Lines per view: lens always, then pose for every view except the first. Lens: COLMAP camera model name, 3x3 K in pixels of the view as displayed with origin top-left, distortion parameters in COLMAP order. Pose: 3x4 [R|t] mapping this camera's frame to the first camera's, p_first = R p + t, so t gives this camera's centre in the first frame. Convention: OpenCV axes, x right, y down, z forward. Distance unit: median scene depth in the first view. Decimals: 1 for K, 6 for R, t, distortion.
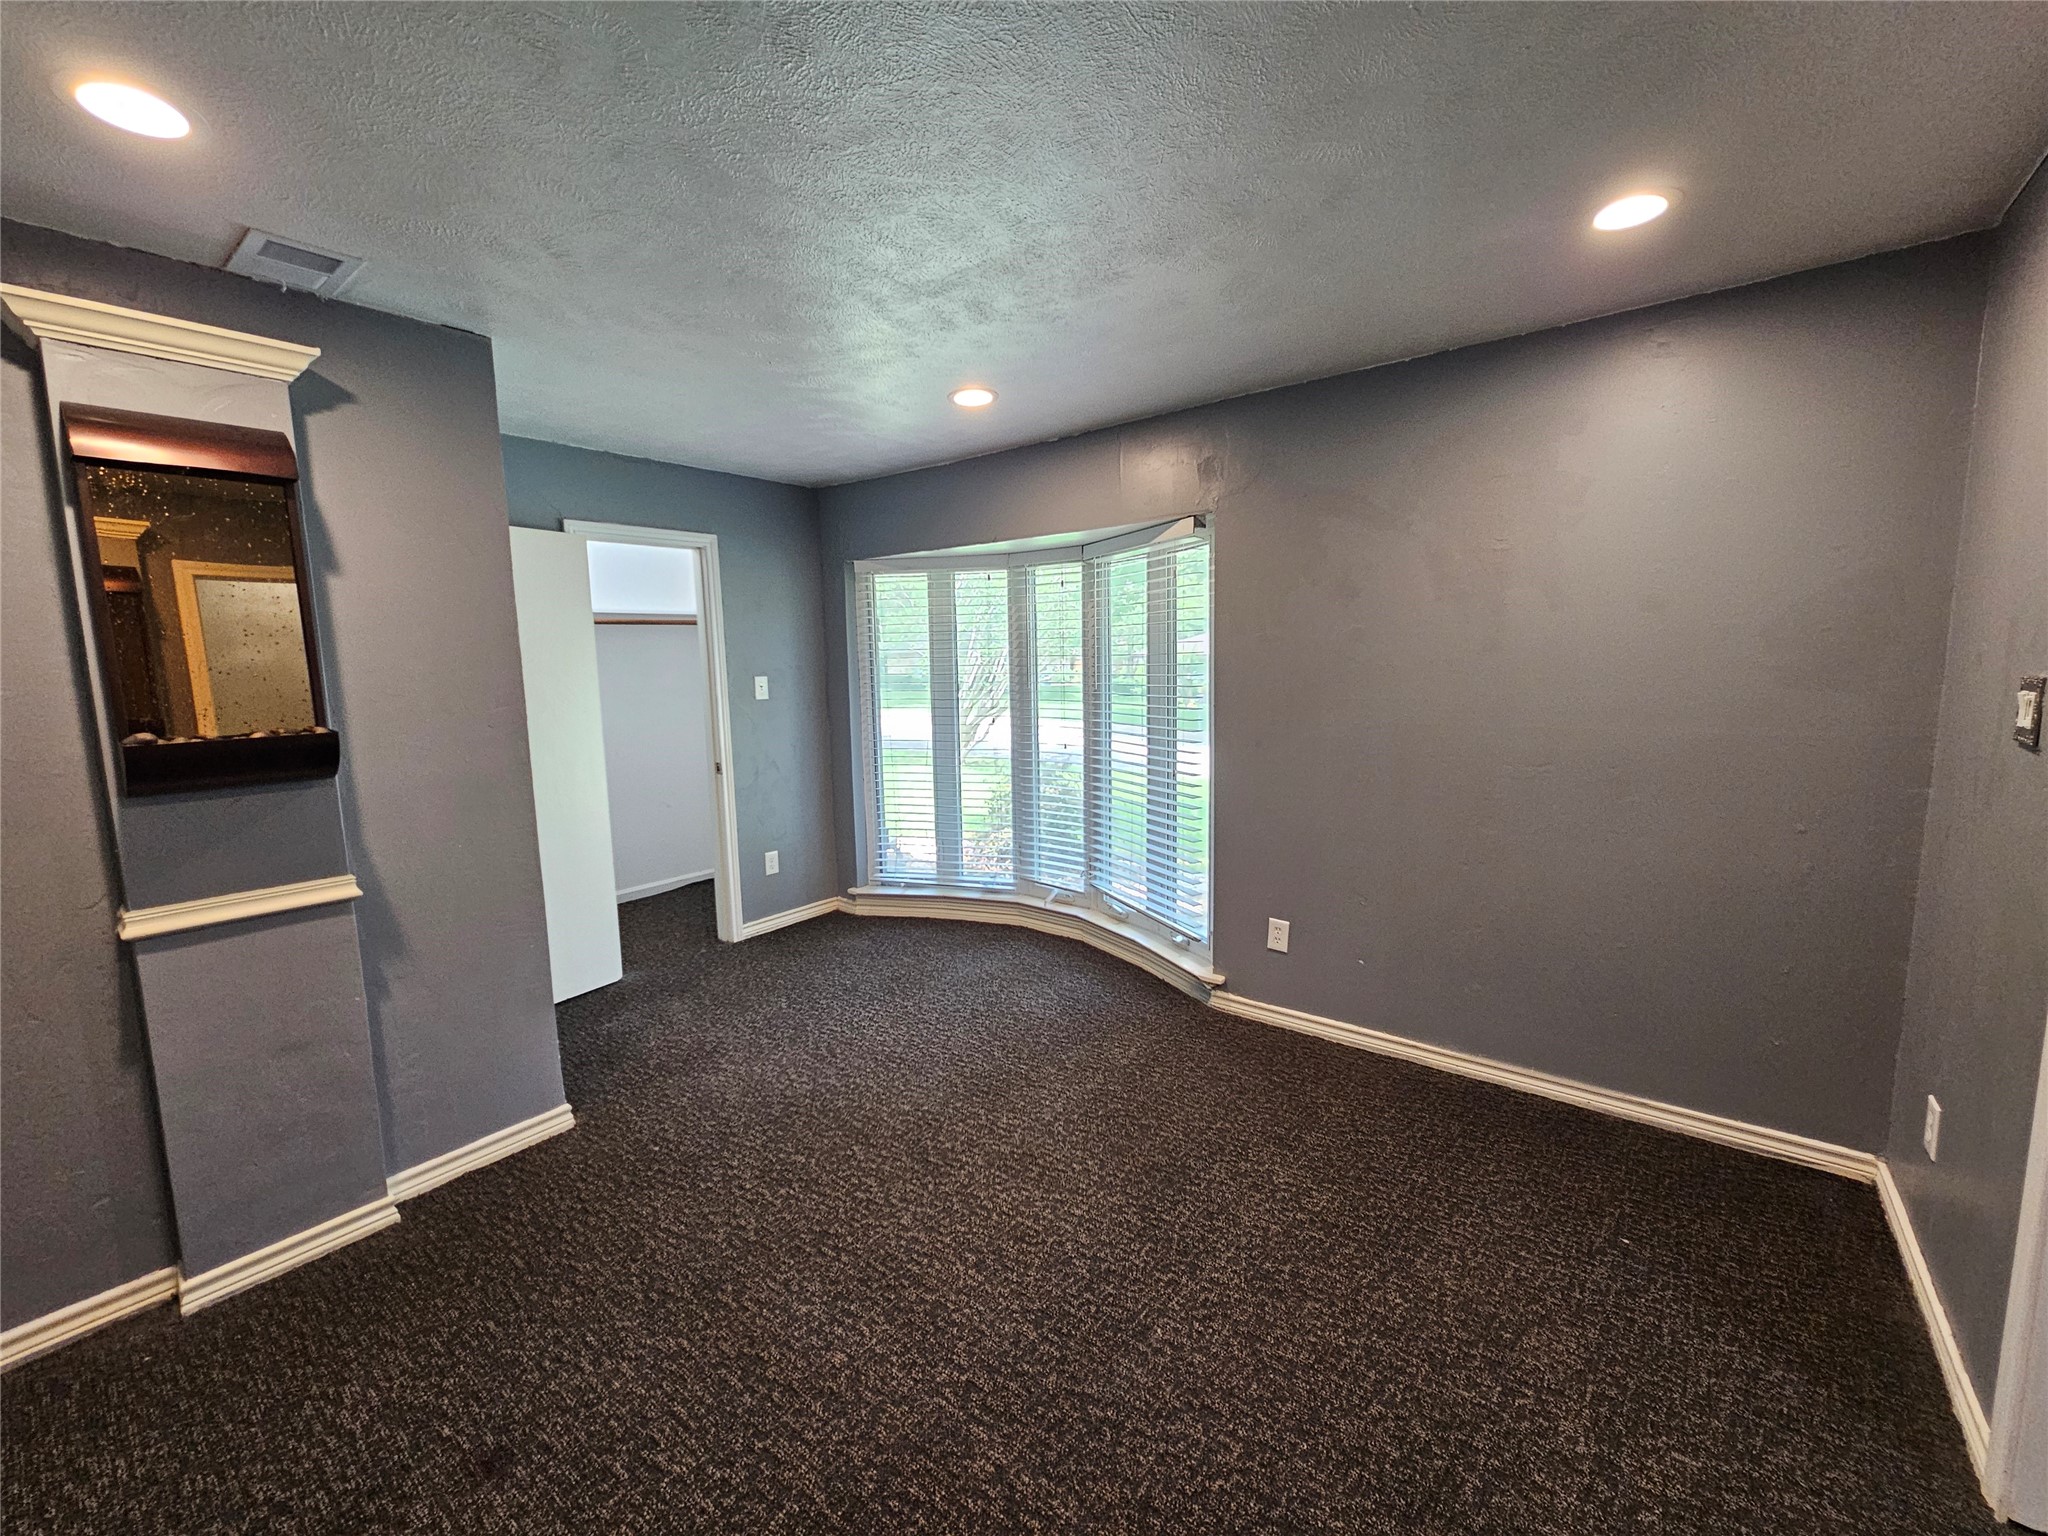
lens RADIAL K [[839.6, 0, 1030.6], [0, 839.6, 762.1], [0, 0, 1]] dist [0.000853, -0.000377]
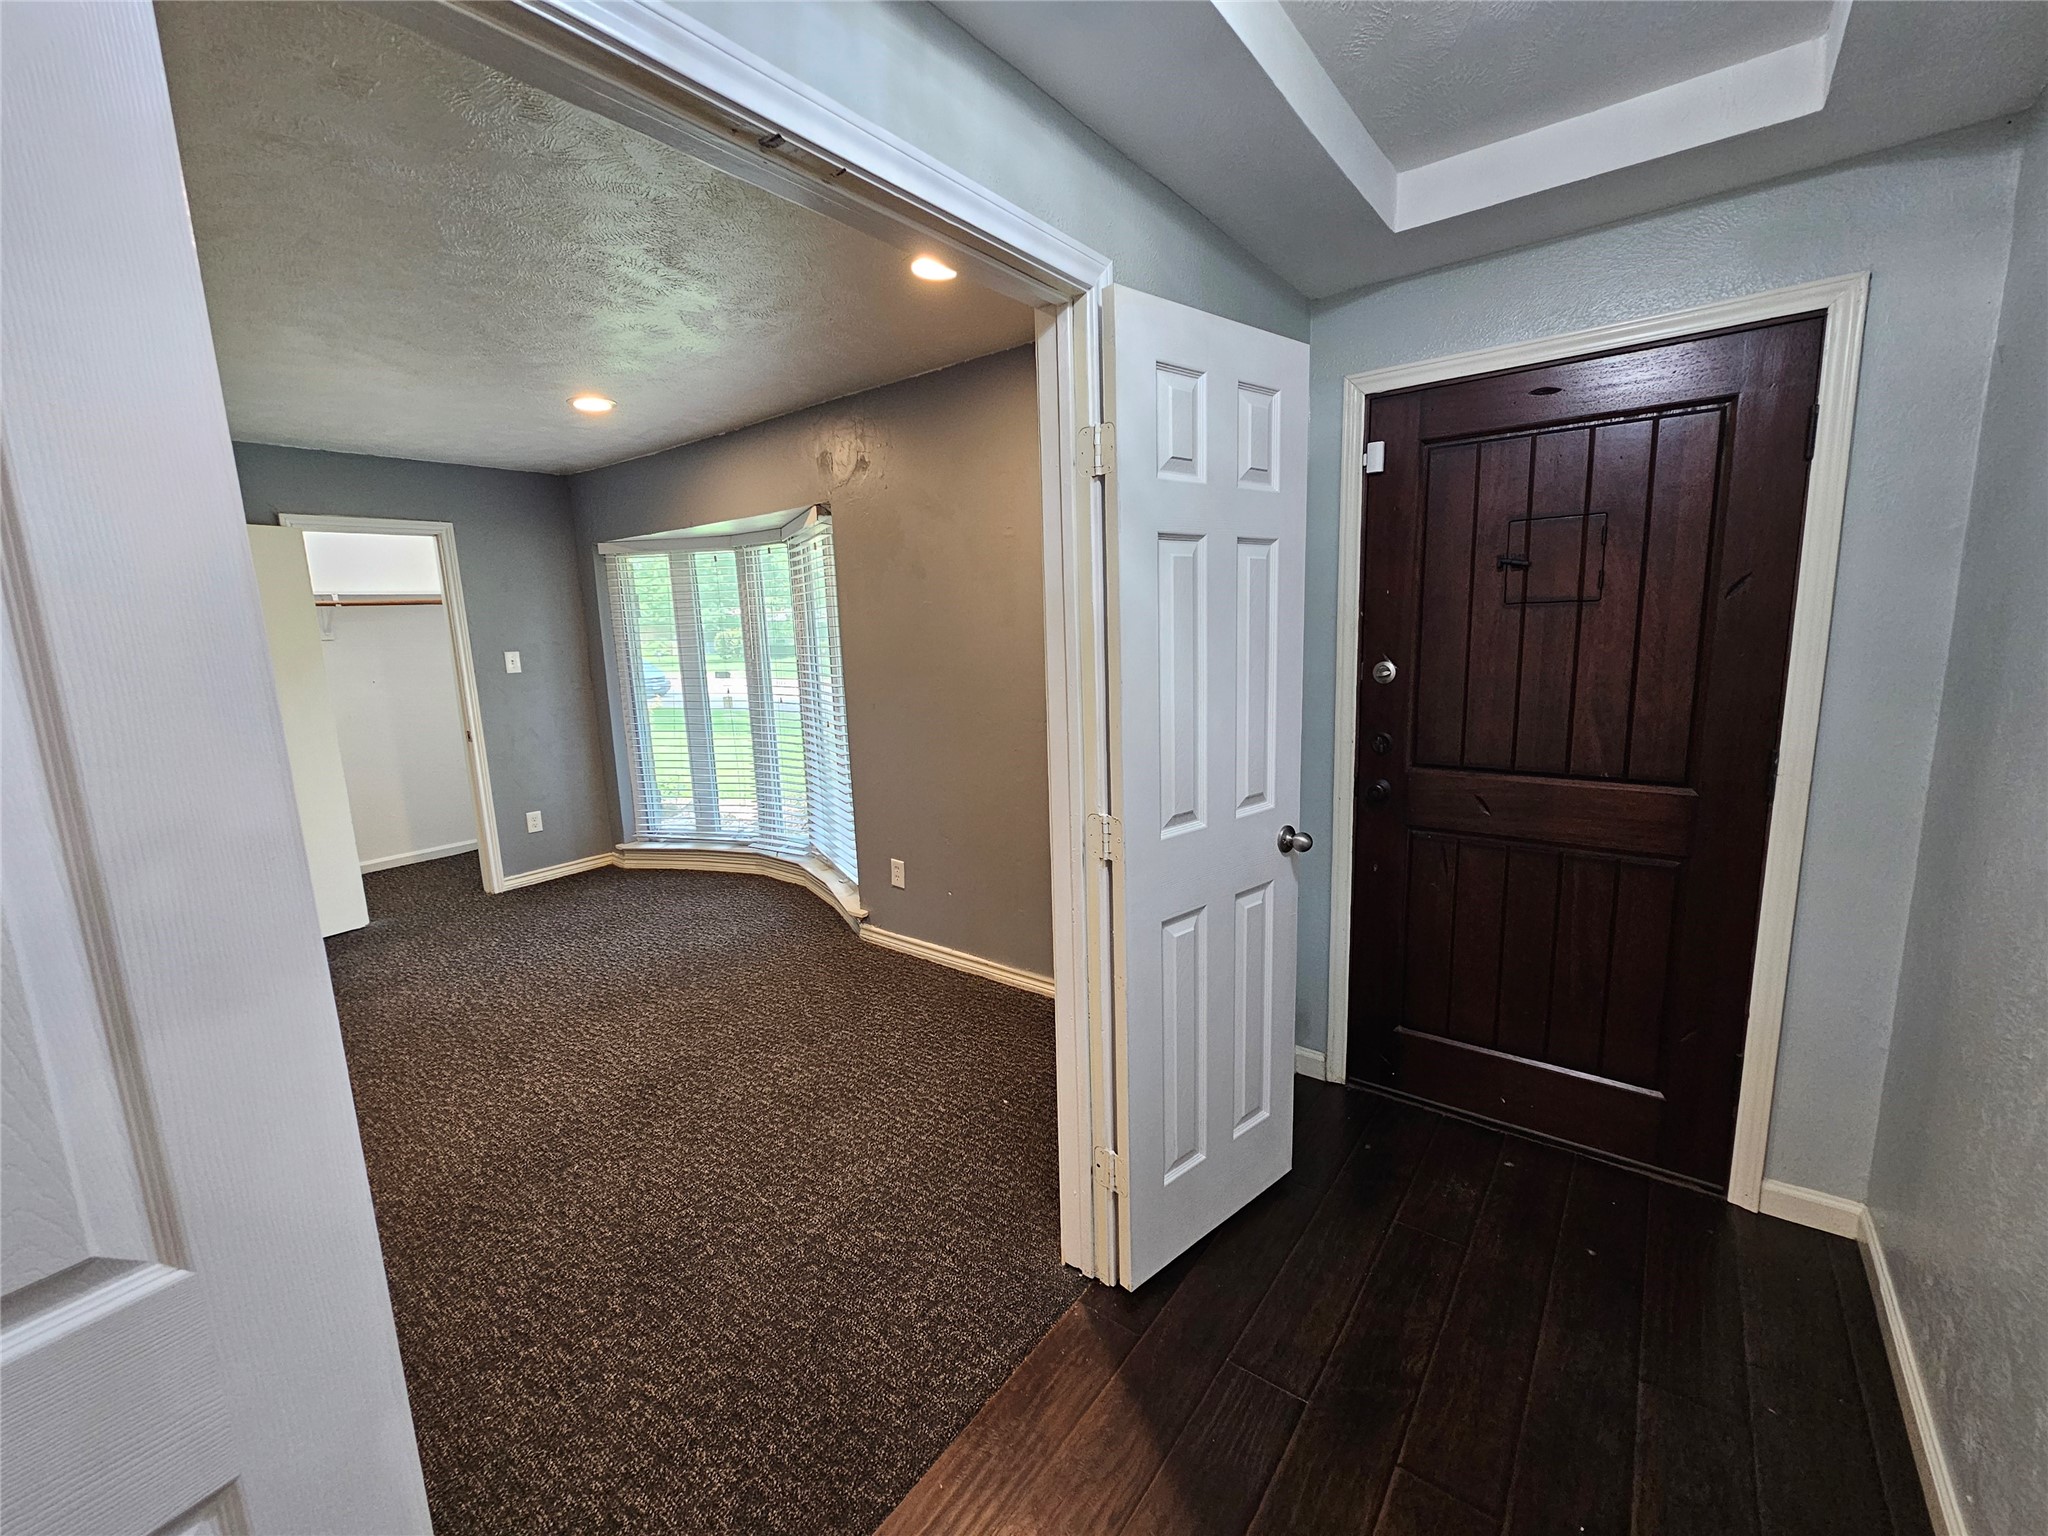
lens RADIAL K [[839.6, 0, 1021.5], [0, 839.6, 766.9], [0, 0, 1]] dist [0.000853, -0.000377]
pose [[0.999845, -0.016746, 0.005493, 0.347914], [0.016465, 0.998725, 0.047713, 0.006401], [-0.006285, -0.047615, 0.998846, -0.108105]]
